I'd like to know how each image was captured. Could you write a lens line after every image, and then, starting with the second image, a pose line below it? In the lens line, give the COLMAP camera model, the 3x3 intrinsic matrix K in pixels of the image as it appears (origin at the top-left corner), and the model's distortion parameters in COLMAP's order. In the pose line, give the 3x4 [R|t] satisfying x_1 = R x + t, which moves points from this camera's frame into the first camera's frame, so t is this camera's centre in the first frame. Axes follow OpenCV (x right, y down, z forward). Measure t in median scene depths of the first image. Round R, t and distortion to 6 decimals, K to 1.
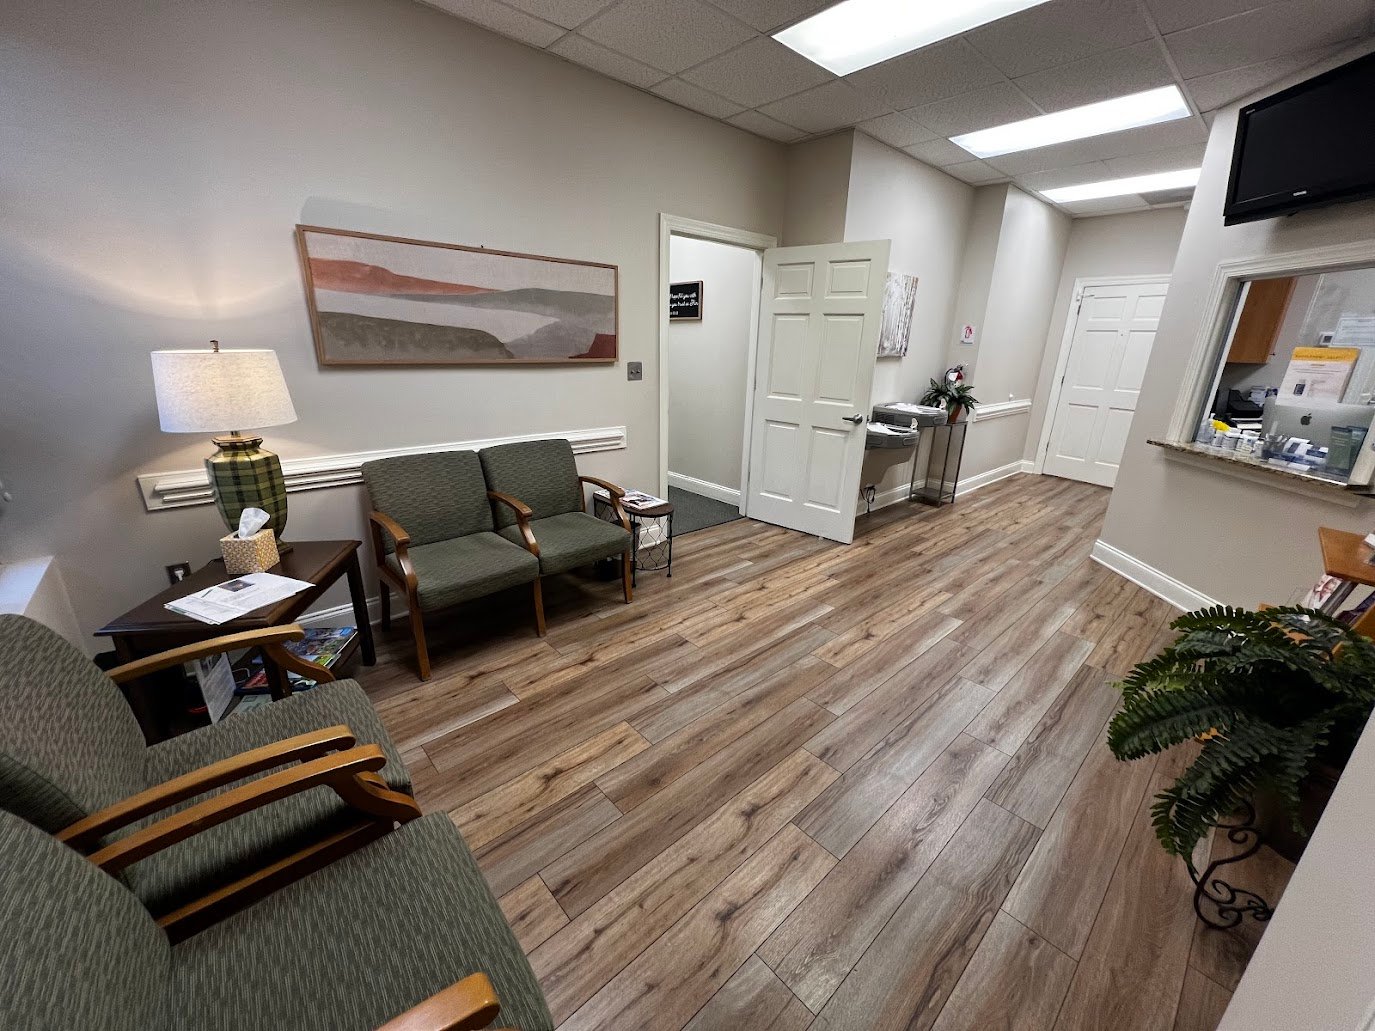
lens RADIAL K [[546.4, 0, 687.5], [0, 546.4, 515.5], [0, 0, 1]] dist [-0.001576, -0.000110]
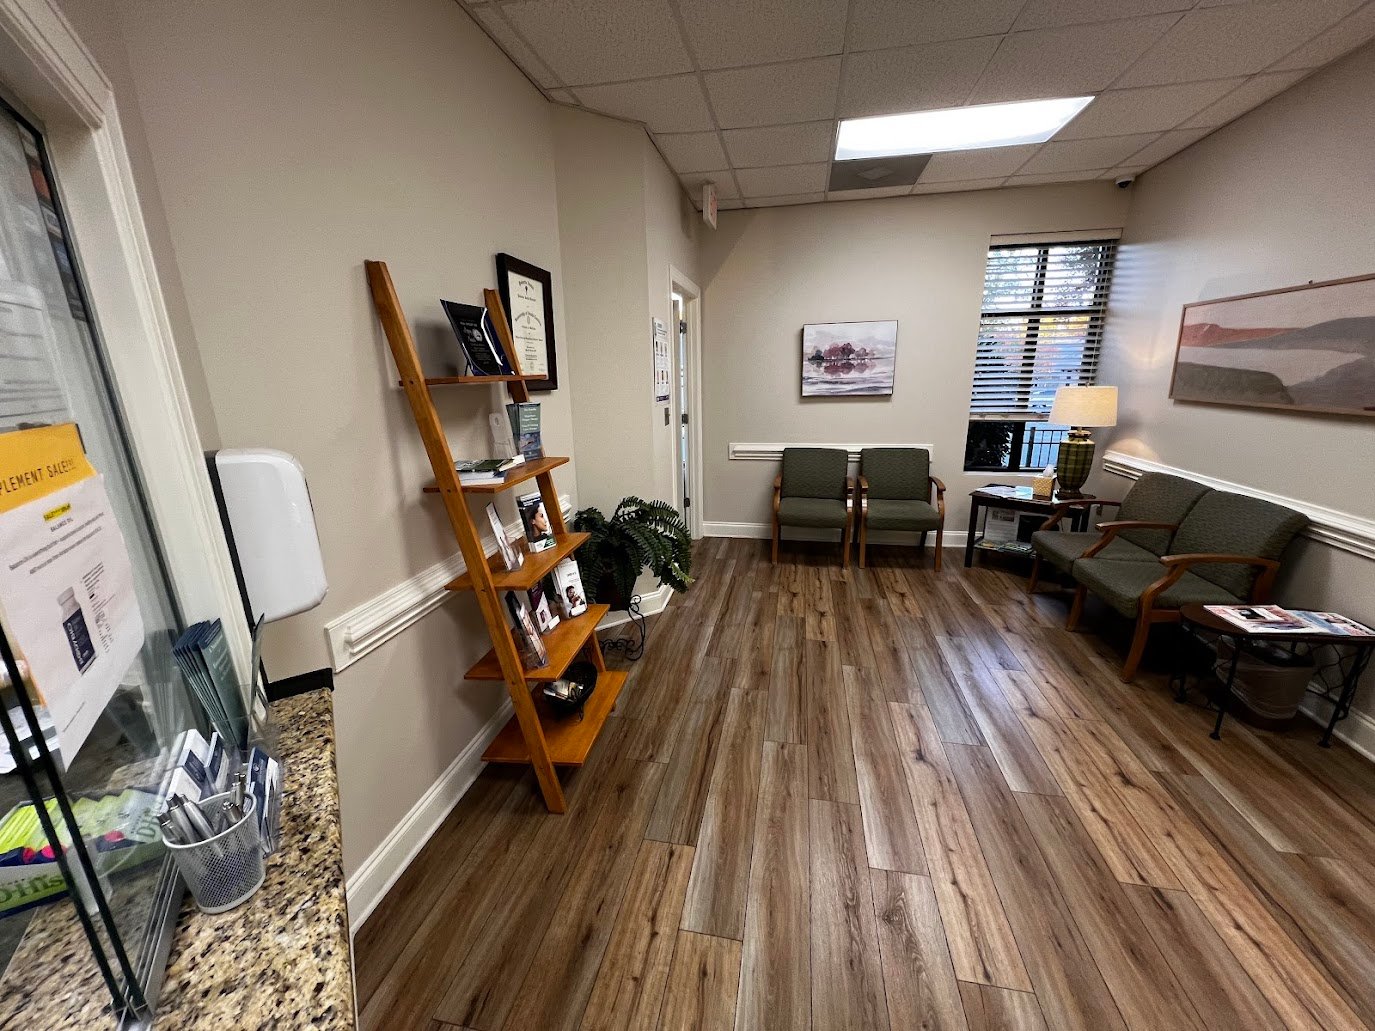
lens RADIAL K [[546.4, 0, 687.5], [0, 546.4, 515.5], [0, 0, 1]] dist [-0.001576, -0.000110]
pose [[-0.804495, 0.142392, -0.576639, 0.999435], [-0.184236, 0.863131, 0.470172, -0.379885], [0.564663, 0.484489, -0.668151, 1.168320]]
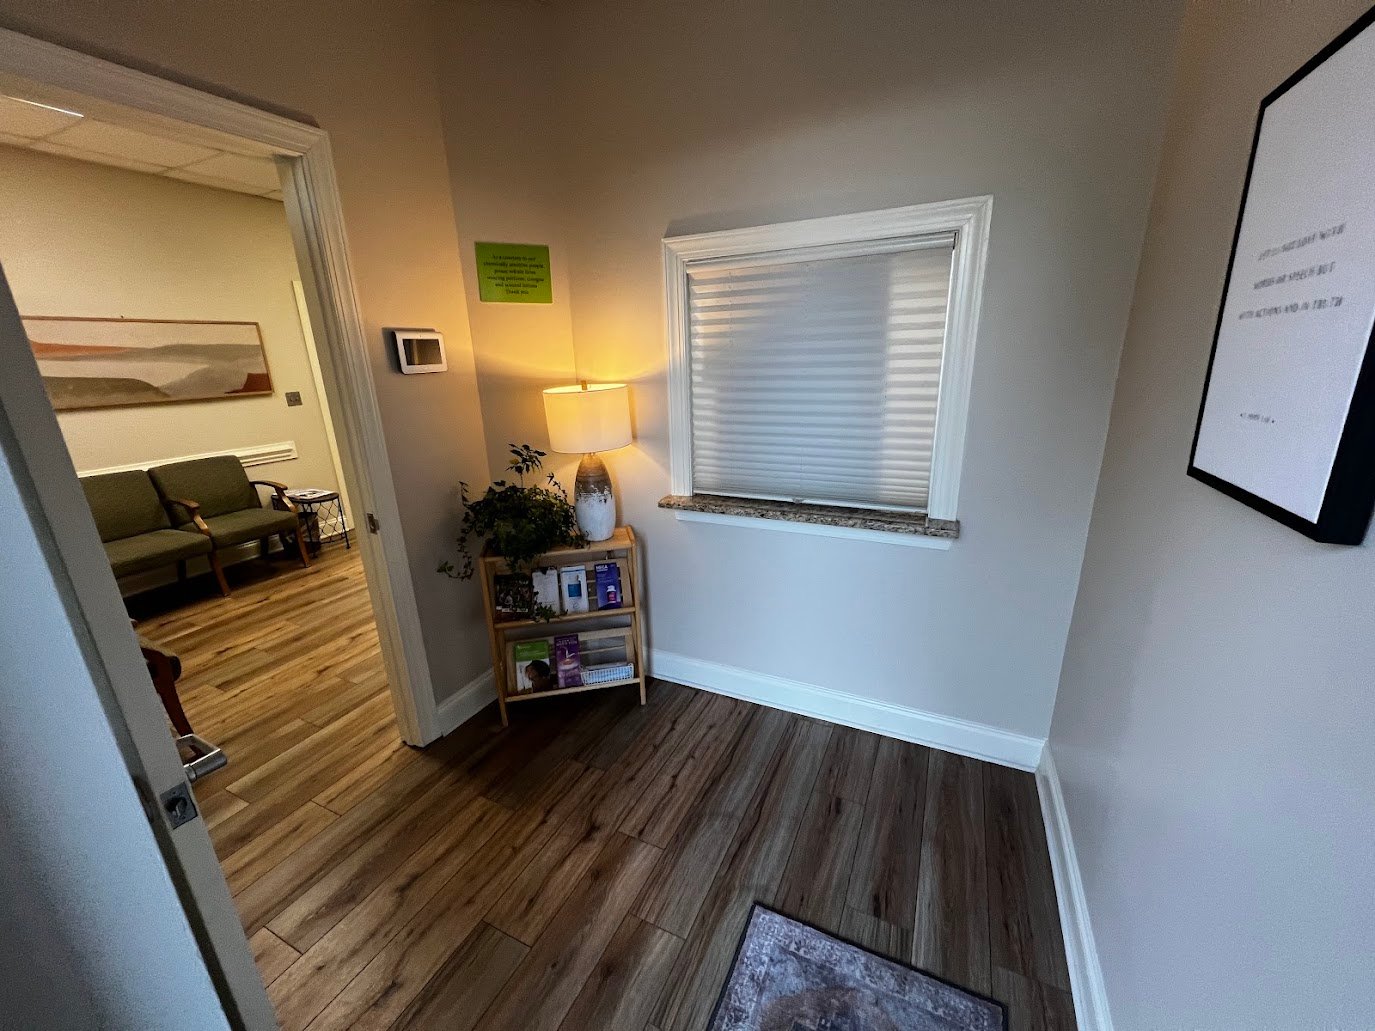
lens RADIAL K [[546.4, 0, 687.5], [0, 546.4, 515.5], [0, 0, 1]] dist [-0.001576, -0.000110]
pose [[0.926634, -0.158908, 0.340730, 0.361094], [0.165724, 0.986129, 0.009210, 0.195867], [-0.337468, 0.047933, 0.940116, -0.673577]]
